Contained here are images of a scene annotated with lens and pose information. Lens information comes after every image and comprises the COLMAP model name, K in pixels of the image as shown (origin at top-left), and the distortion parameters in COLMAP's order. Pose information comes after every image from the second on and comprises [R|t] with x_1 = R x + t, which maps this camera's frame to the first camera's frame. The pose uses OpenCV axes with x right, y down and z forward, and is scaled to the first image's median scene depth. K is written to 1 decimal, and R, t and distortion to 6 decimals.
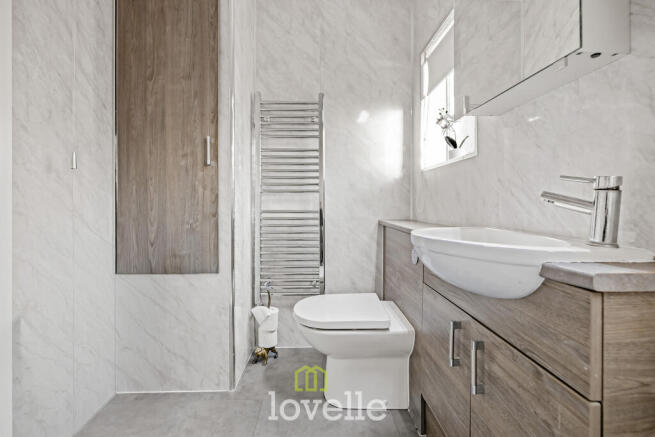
lens RADIAL K [[277.6, 0, 325.3], [0, 277.6, 206.1], [0, 0, 1]] dist [0.002544, 0.000224]
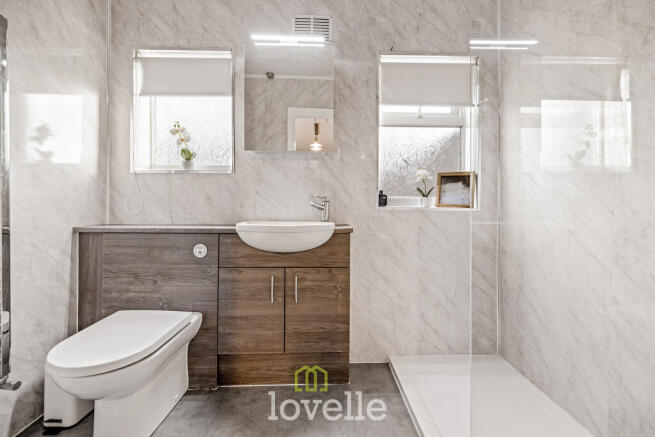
lens RADIAL K [[277.6, 0, 325.3], [0, 277.6, 206.1], [0, 0, 1]] dist [0.002544, 0.000224]
pose [[0.010402, -0.014698, 0.999838, -0.621143], [0.001873, 0.999890, 0.014679, -0.019830], [-0.999944, 0.001720, 0.010428, 0.330975]]
